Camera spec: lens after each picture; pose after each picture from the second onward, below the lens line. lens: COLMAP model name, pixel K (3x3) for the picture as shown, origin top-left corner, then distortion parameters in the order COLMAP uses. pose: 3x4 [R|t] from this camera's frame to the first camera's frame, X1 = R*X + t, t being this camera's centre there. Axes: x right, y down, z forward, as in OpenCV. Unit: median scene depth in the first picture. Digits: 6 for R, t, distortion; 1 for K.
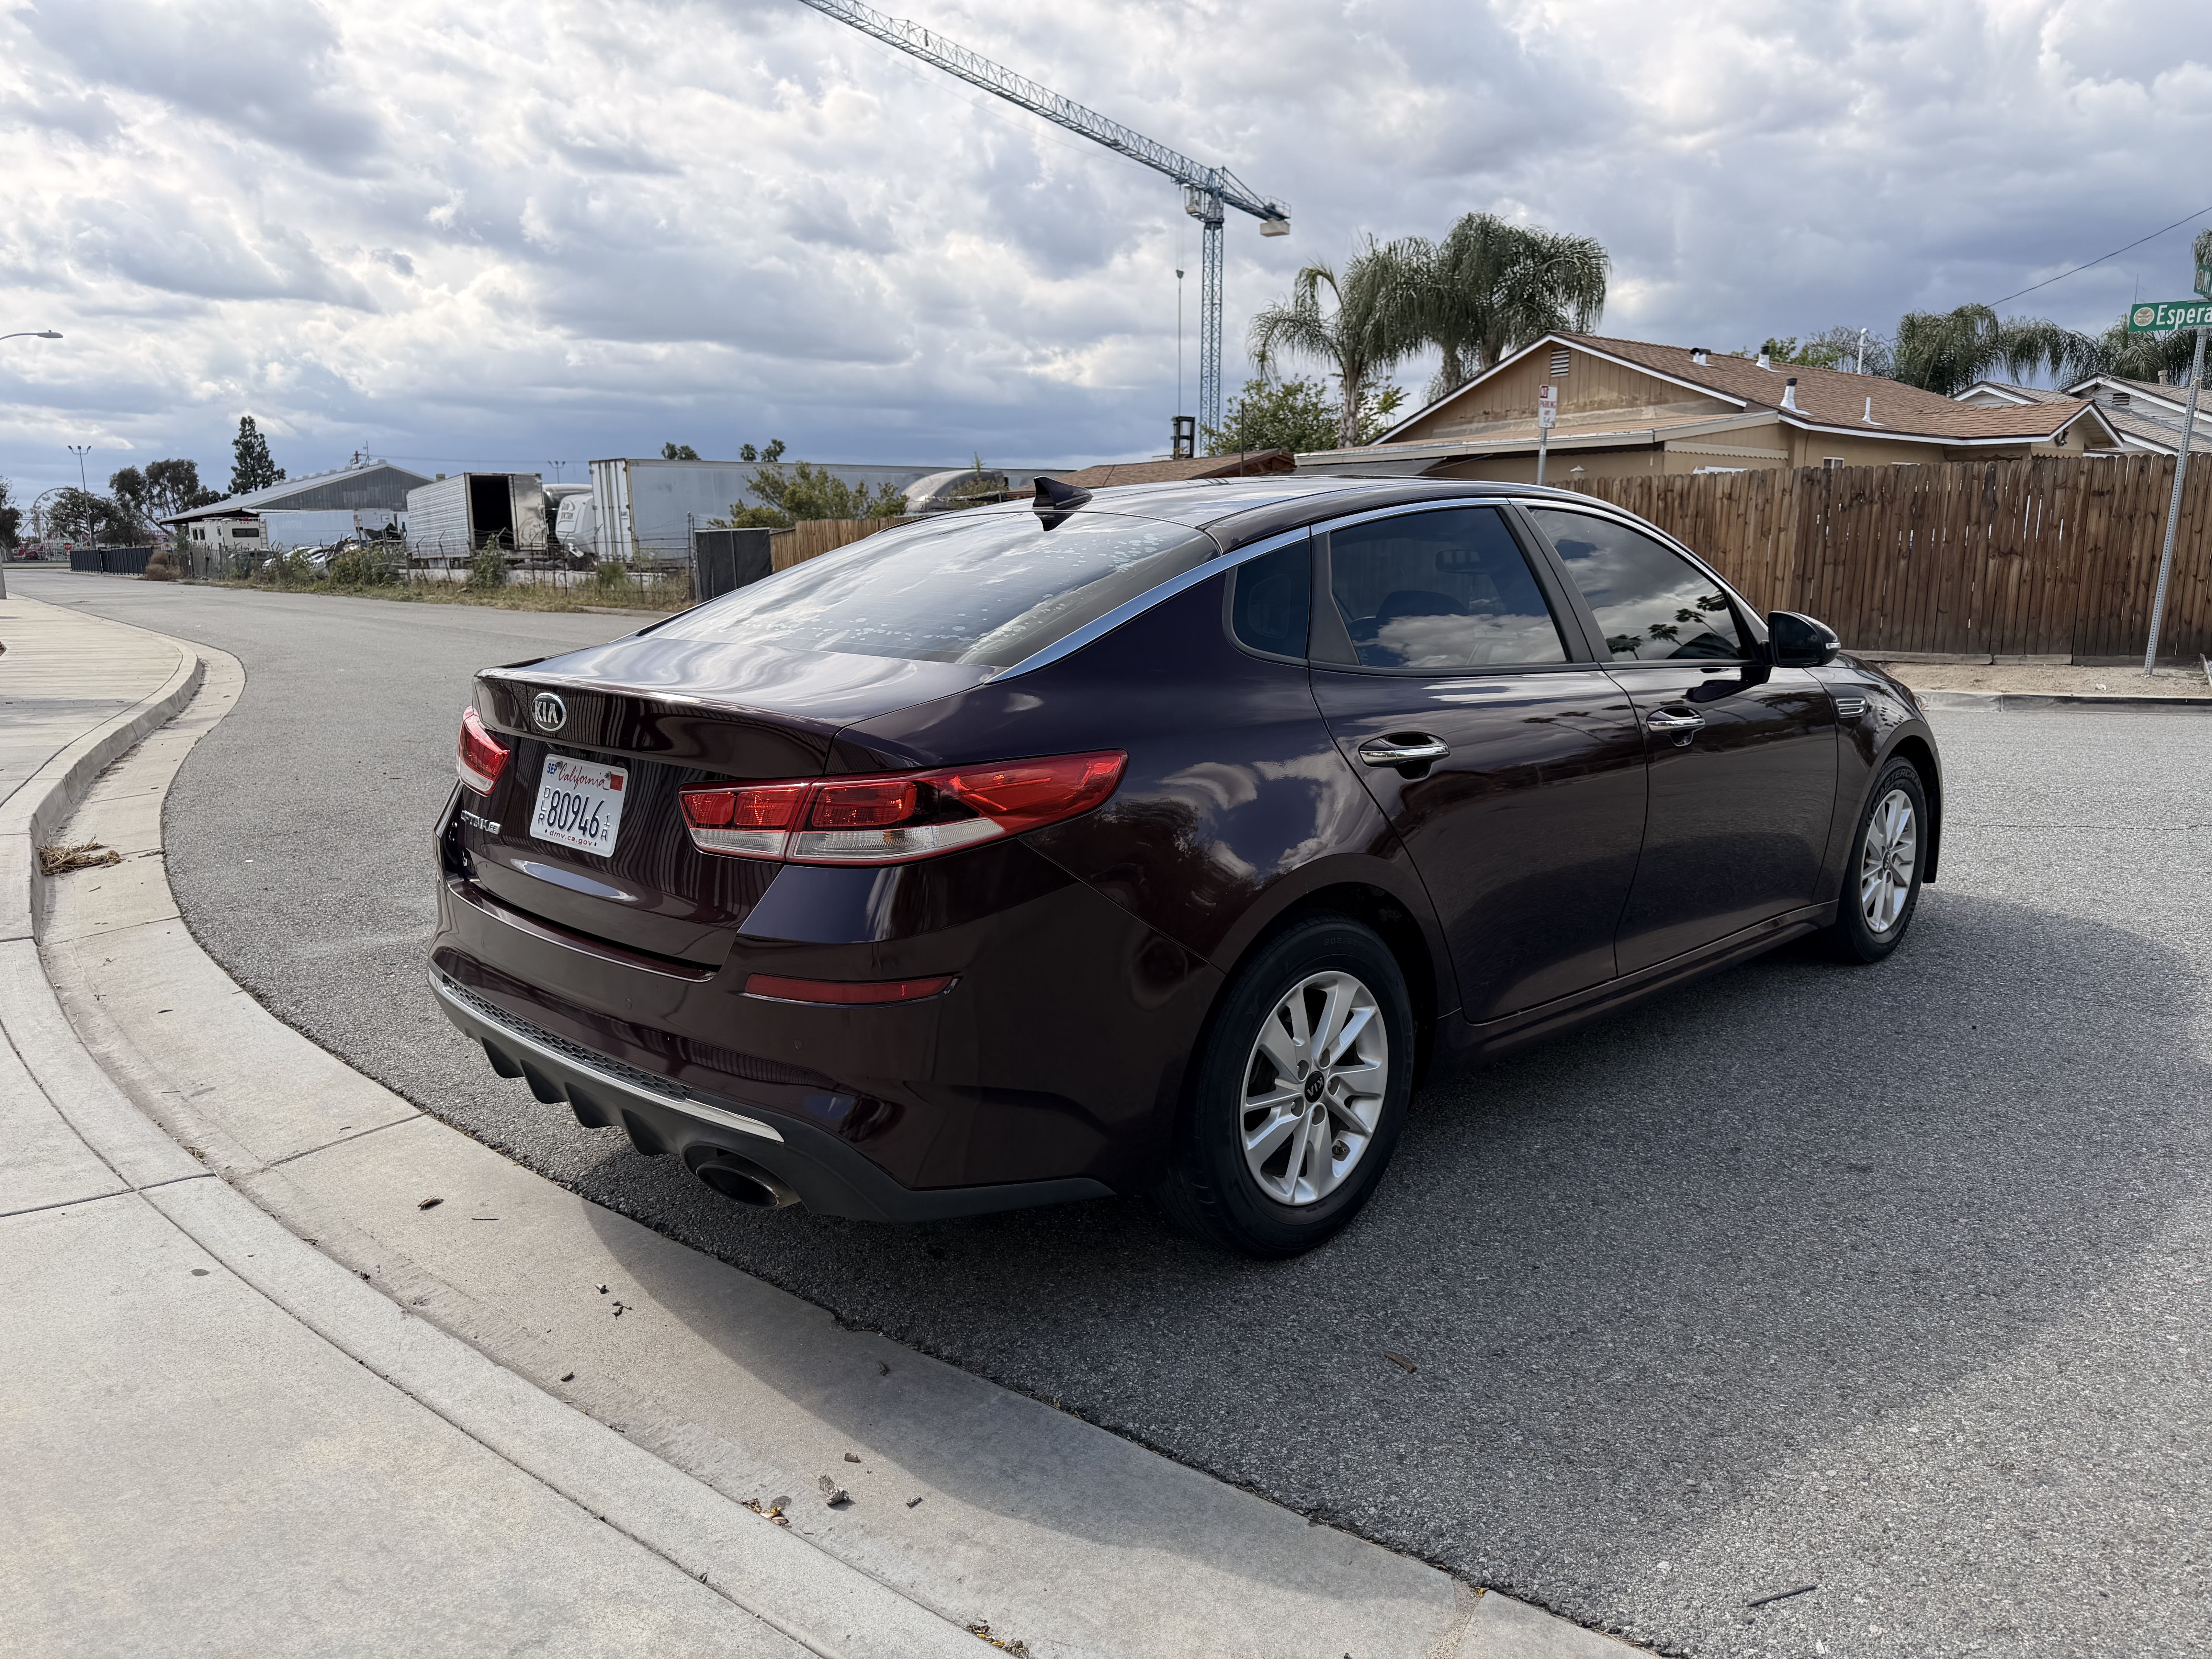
lens RADIAL K [[1563.3, 0, 1090.2], [0, 1563.3, 852.5], [0, 0, 1]] dist [0.012912, -0.025179]
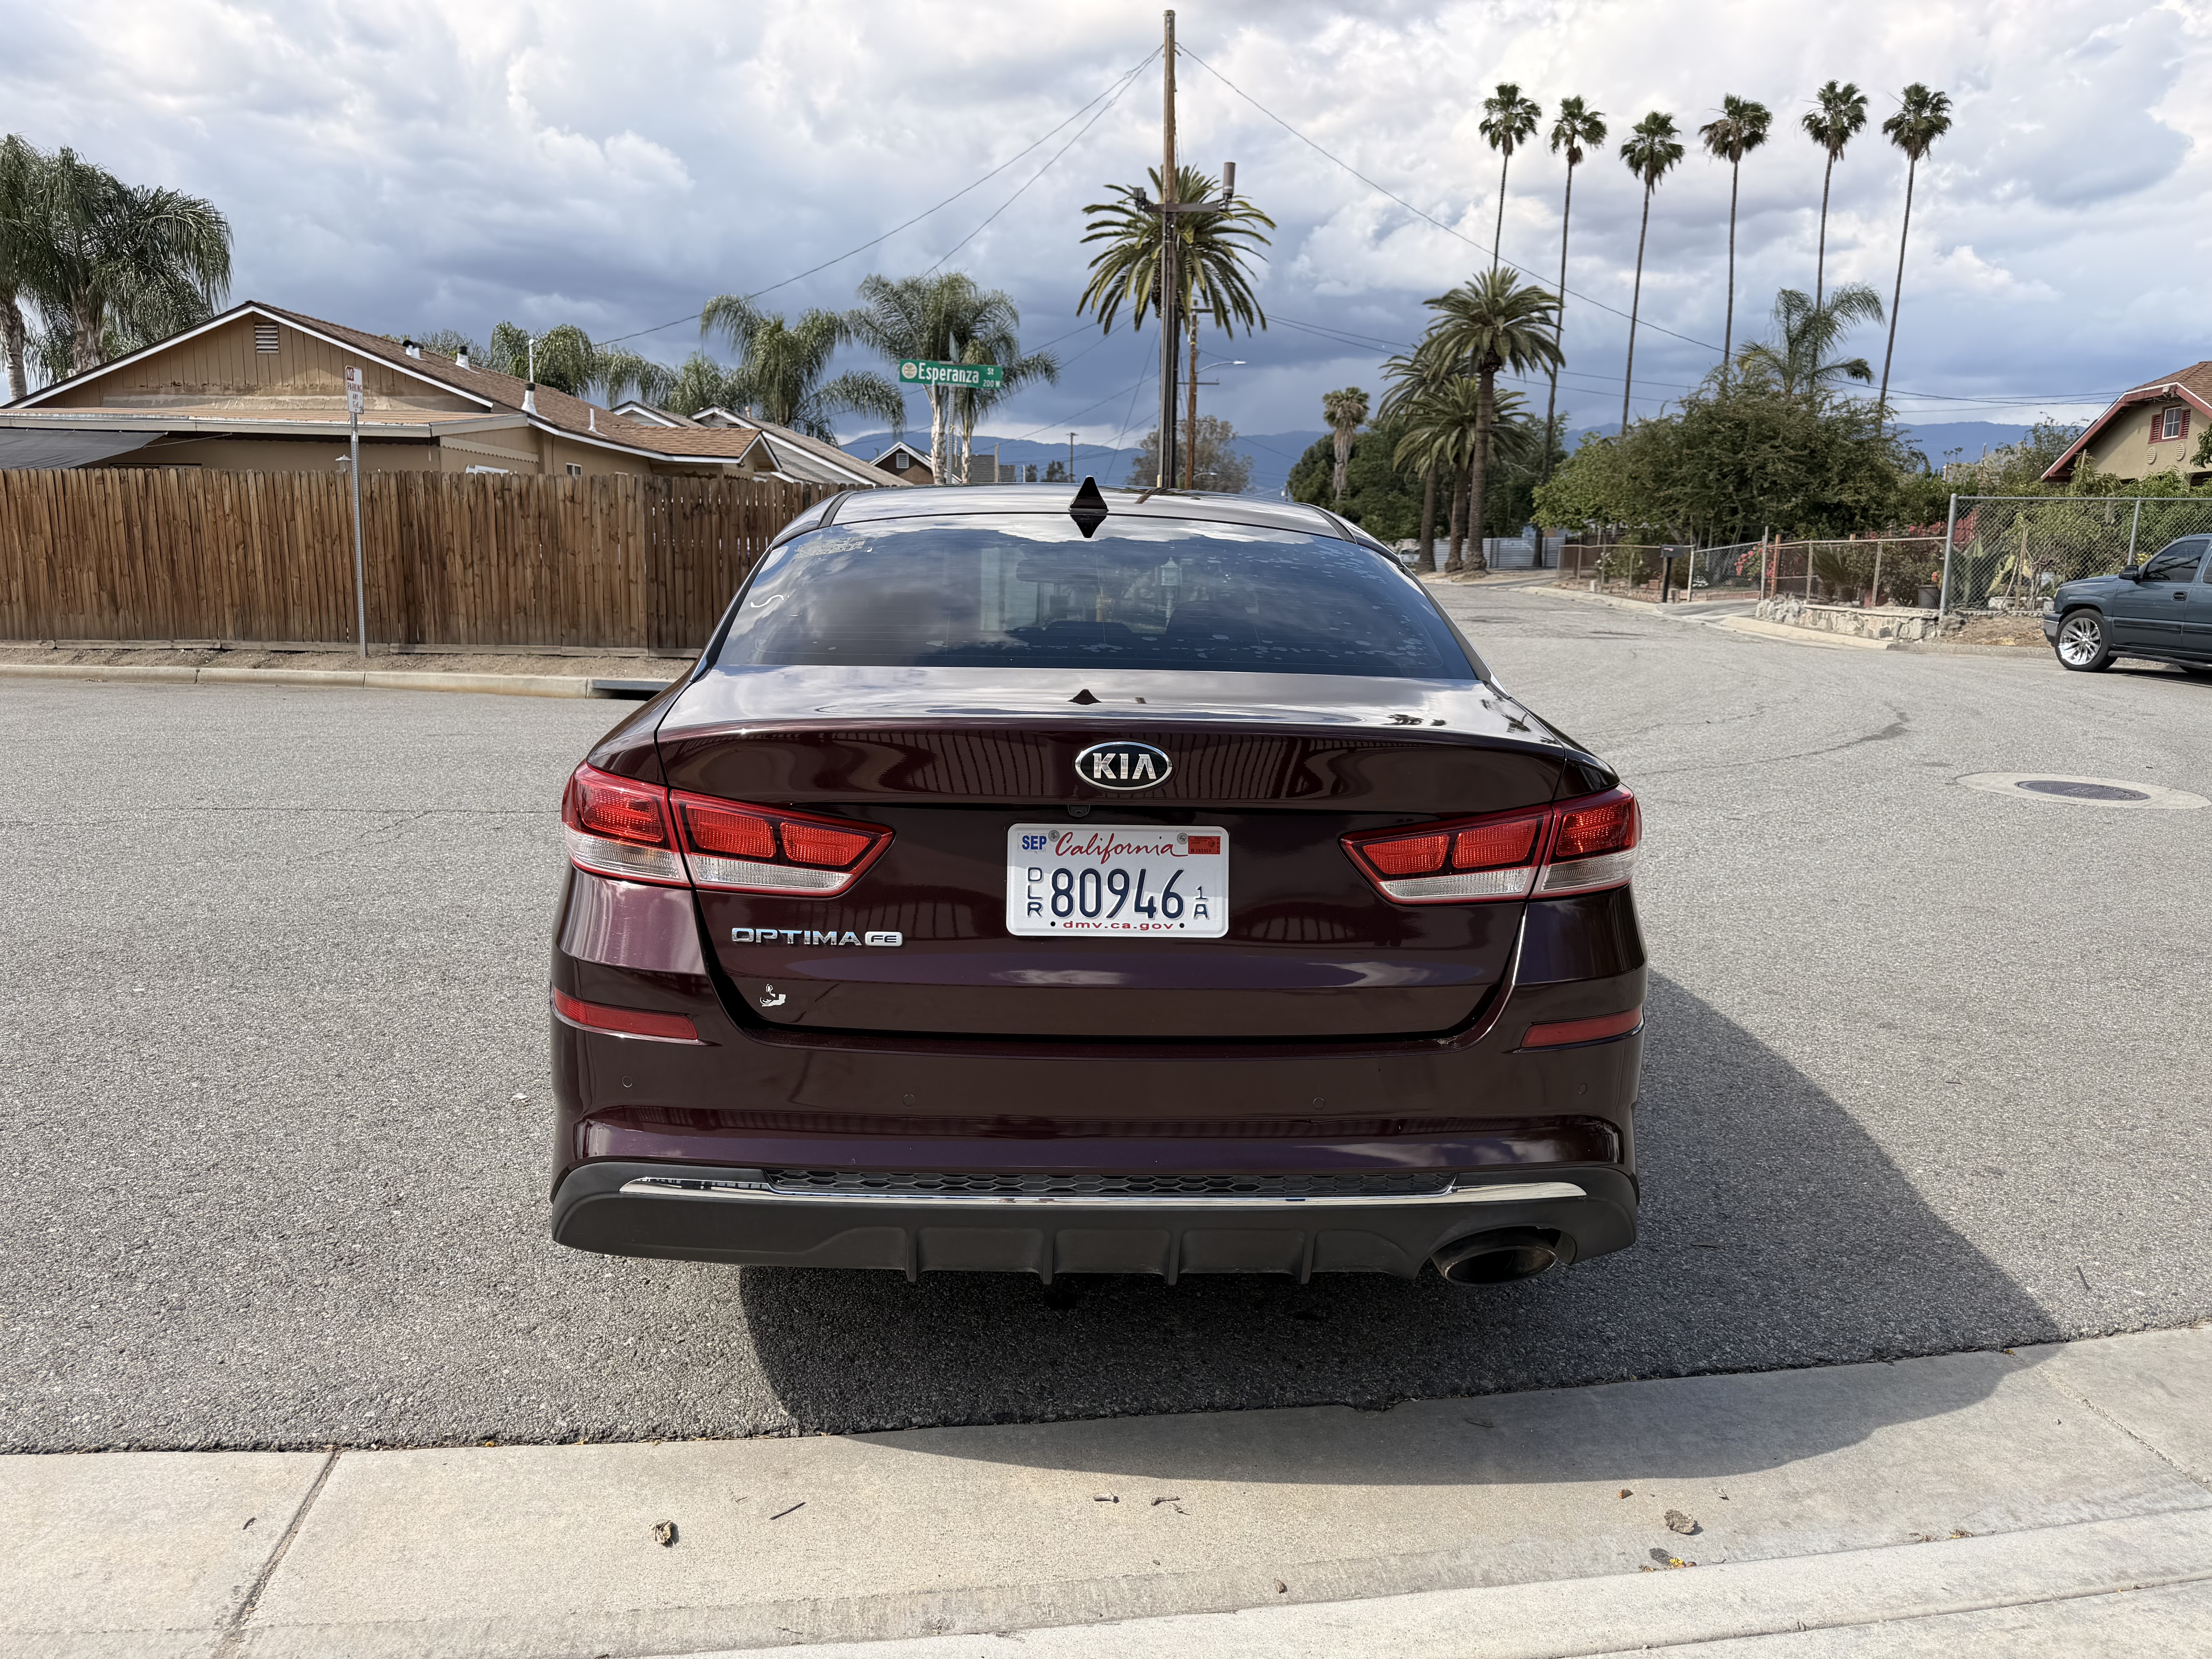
lens RADIAL K [[1563.3, 0, 1088.6], [0, 1563.3, 864.5], [0, 0, 1]] dist [0.012912, -0.025179]
pose [[0.654416, -0.120867, 0.746412, -0.110875], [0.114649, 0.991589, 0.060050, -0.010575], [-0.747393, 0.046278, 0.662769, 0.061325]]
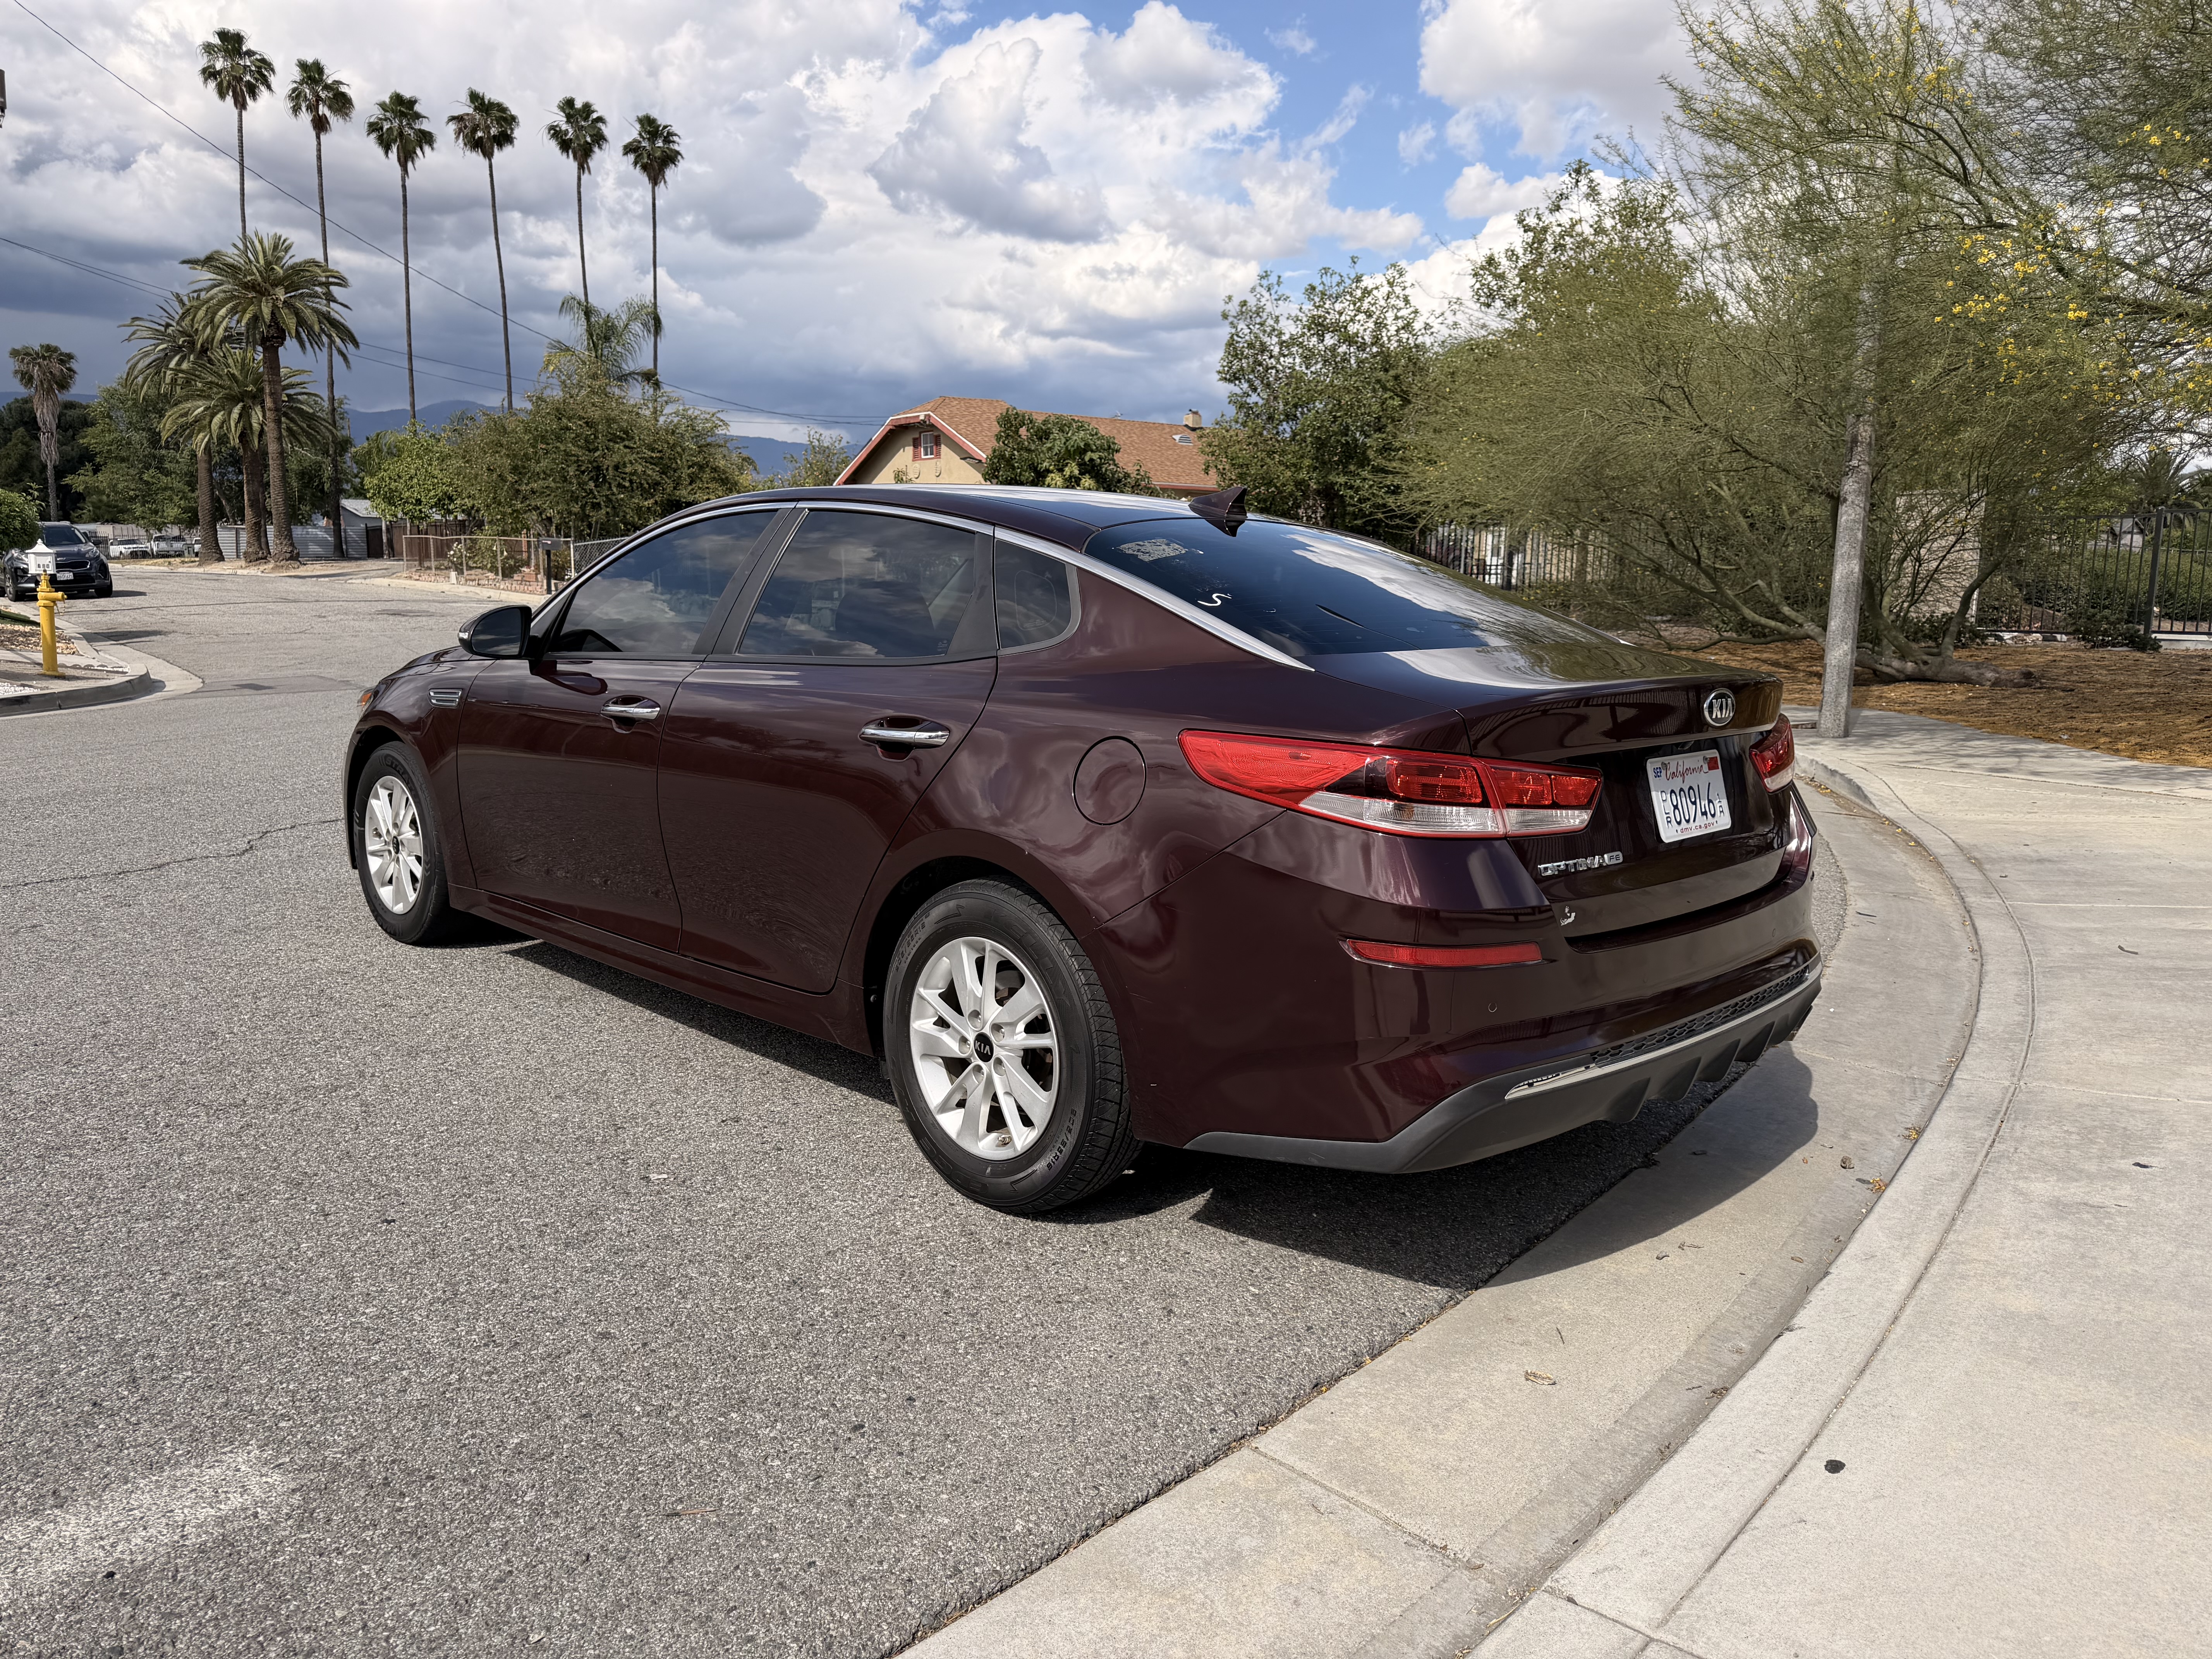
lens RADIAL K [[1563.3, 0, 1101.0], [0, 1563.3, 851.1], [0, 0, 1]] dist [0.012912, -0.025179]
pose [[-0.036290, -0.160884, 0.986306, -0.166328], [0.163847, 0.972643, 0.164683, -0.028464], [-0.985818, 0.167580, -0.008937, 0.171963]]
